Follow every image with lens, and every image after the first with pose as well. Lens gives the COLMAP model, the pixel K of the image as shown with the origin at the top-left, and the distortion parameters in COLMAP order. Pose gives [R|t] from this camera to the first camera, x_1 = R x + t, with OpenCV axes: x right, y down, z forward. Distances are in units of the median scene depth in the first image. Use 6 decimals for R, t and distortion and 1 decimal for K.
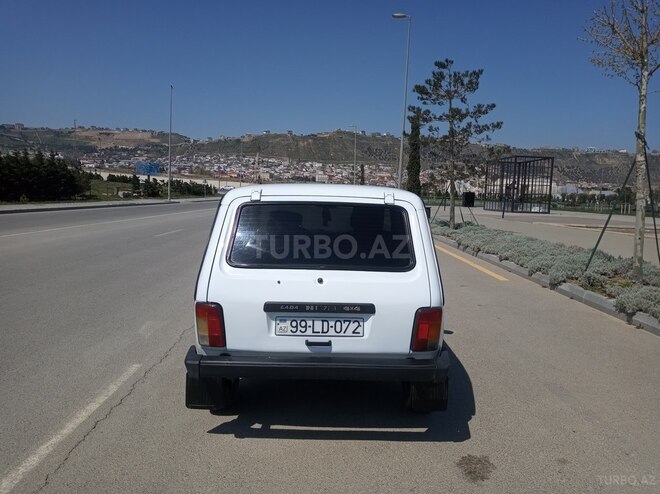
lens RADIAL K [[499.2, 0, 335.5], [0, 499.2, 242.7], [0, 0, 1]] dist [0.027688, -0.050300]
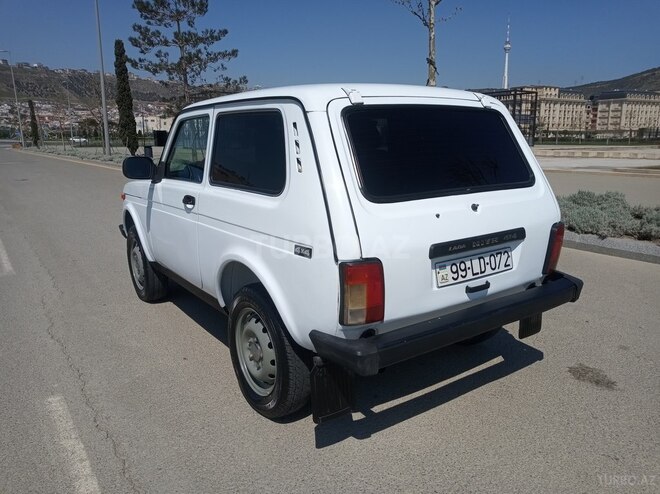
lens RADIAL K [[499.2, 0, 333.2], [0, 499.2, 244.0], [0, 0, 1]] dist [0.027688, -0.050300]
pose [[0.823582, -0.155493, 0.545467, -0.569346], [0.088155, 0.985094, 0.147713, -0.000594], [-0.560304, -0.073568, 0.825013, 0.435293]]
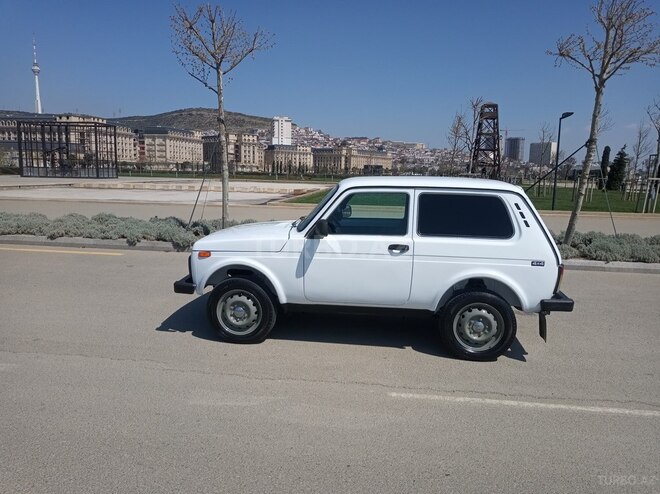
lens RADIAL K [[499.2, 0, 331.7], [0, 499.2, 241.8], [0, 0, 1]] dist [0.027688, -0.050300]
pose [[0.138864, -0.167298, 0.976078, -1.638157], [0.075148, 0.984566, 0.158062, -0.214287], [-0.987456, 0.051401, 0.149293, 1.304626]]
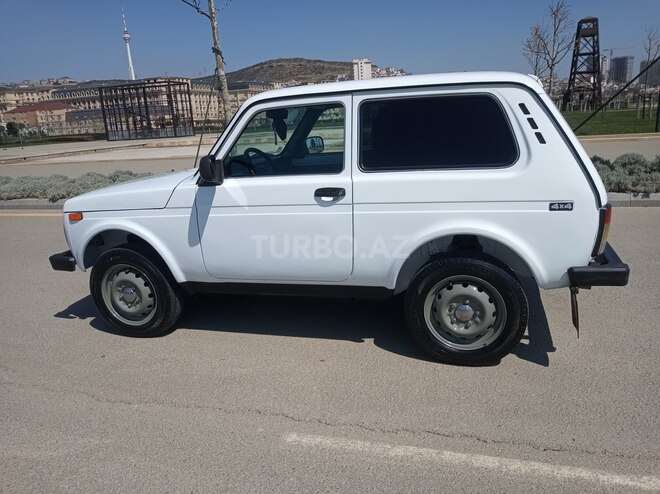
lens RADIAL K [[499.2, 0, 332.6], [0, 499.2, 245.1], [0, 0, 1]] dist [0.027688, -0.050300]
pose [[0.290383, -0.284596, 0.913610, -1.089328], [0.157606, 0.955935, 0.247687, -0.093904], [-0.943842, 0.072067, 0.322441, 1.051411]]
